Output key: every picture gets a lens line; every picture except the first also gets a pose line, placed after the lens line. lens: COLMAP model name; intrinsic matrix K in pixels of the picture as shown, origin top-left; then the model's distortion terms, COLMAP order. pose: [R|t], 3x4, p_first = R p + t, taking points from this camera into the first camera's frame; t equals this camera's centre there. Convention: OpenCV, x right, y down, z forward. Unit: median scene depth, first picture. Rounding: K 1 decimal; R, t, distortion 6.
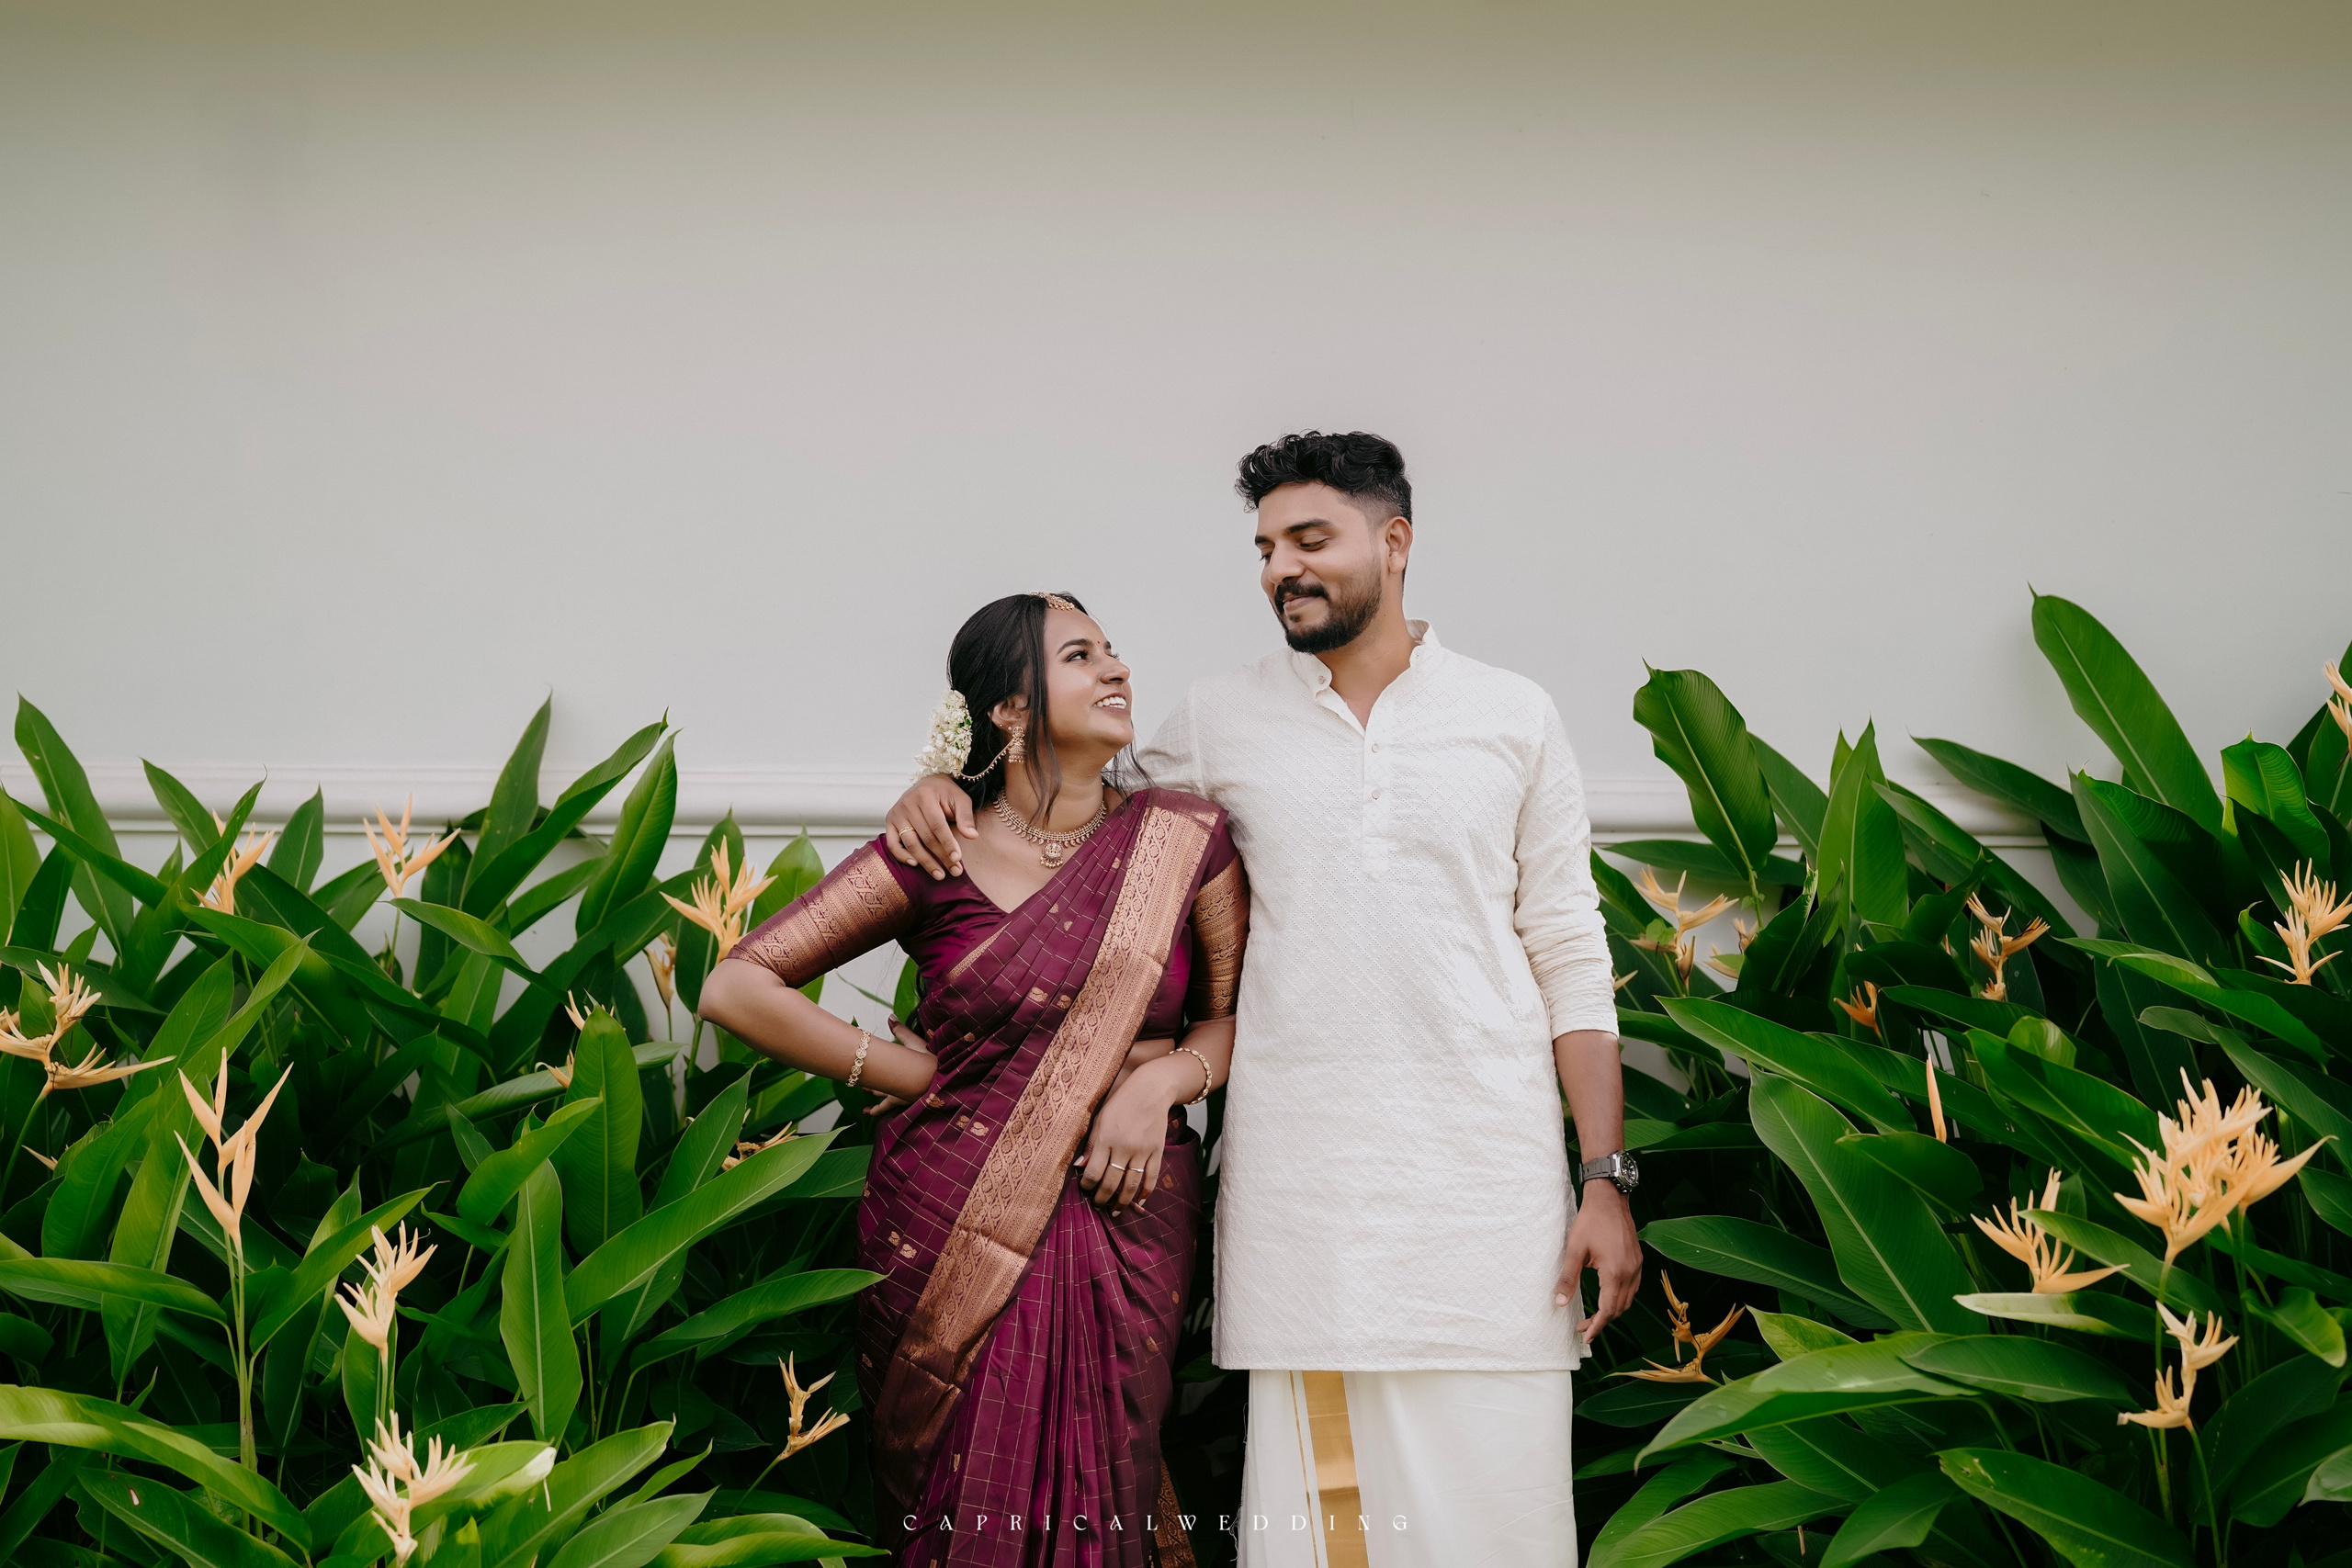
lens RADIAL K [[3273.3, 0, 1176.0], [0, 3273.3, 784.0], [0, 0, 1]] dist [-0.148283, 1.093677]
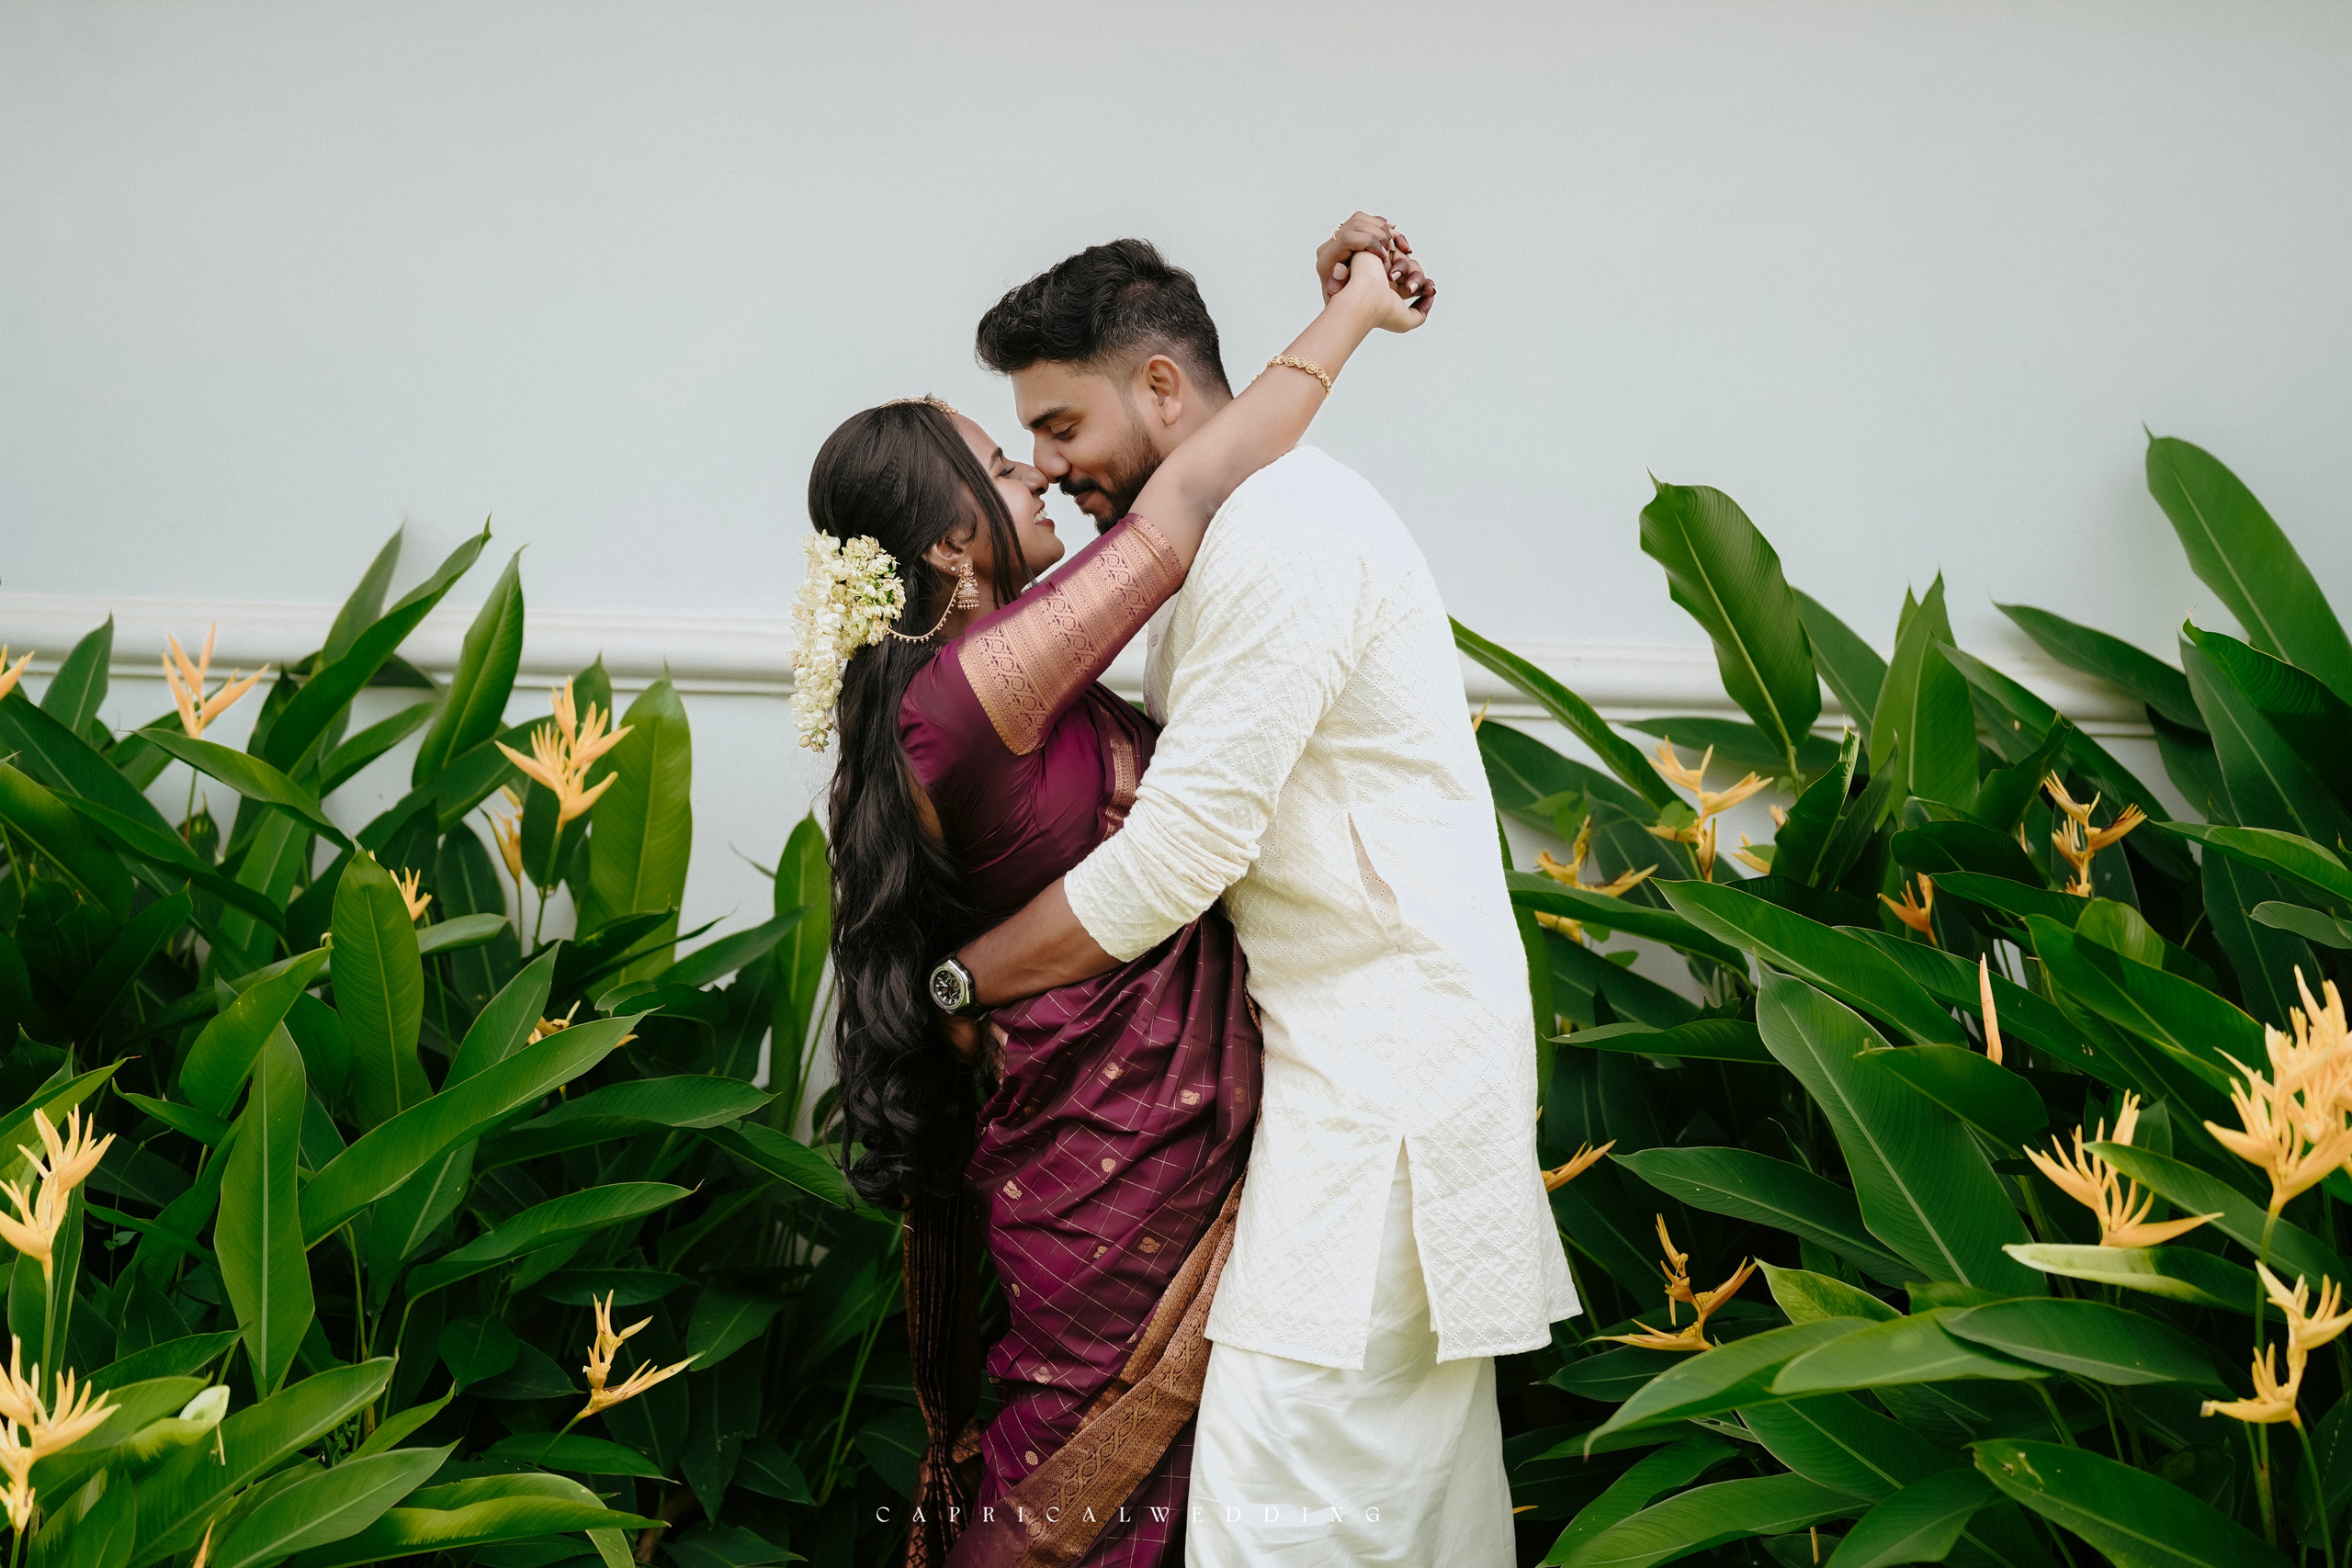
lens RADIAL K [[3273.3, 0, 1176.0], [0, 3273.3, 784.0], [0, 0, 1]] dist [-0.148283, 1.093677]
pose [[0.998812, 0.021603, -0.043690, 0.064166], [-0.021239, 0.999736, 0.008766, 0.037474], [0.043868, -0.007828, 0.999007, 0.179486]]
